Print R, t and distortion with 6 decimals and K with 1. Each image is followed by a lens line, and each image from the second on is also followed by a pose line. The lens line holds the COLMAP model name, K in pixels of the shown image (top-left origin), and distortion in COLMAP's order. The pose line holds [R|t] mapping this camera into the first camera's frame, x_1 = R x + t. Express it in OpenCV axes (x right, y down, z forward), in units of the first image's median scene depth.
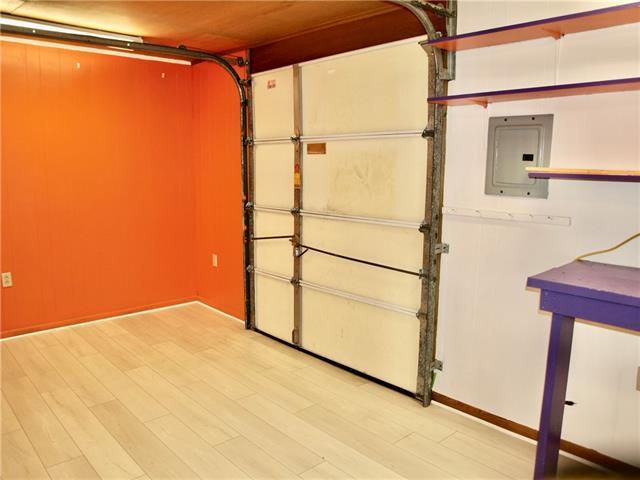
lens RADIAL K [[506.2, 0, 321.1], [0, 506.2, 238.6], [0, 0, 1]] dist [-0.071567, 0.005904]
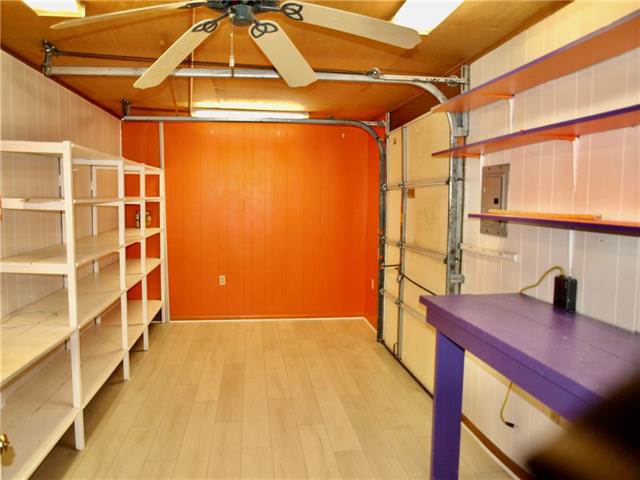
lens RADIAL K [[506.2, 0, 317.1], [0, 506.2, 240.4], [0, 0, 1]] dist [-0.071567, 0.005904]
pose [[0.826833, 0.047582, -0.560431, 0.494563], [-0.089239, 0.994892, -0.047192, 0.011942], [0.555322, 0.089032, 0.826856, -0.118212]]
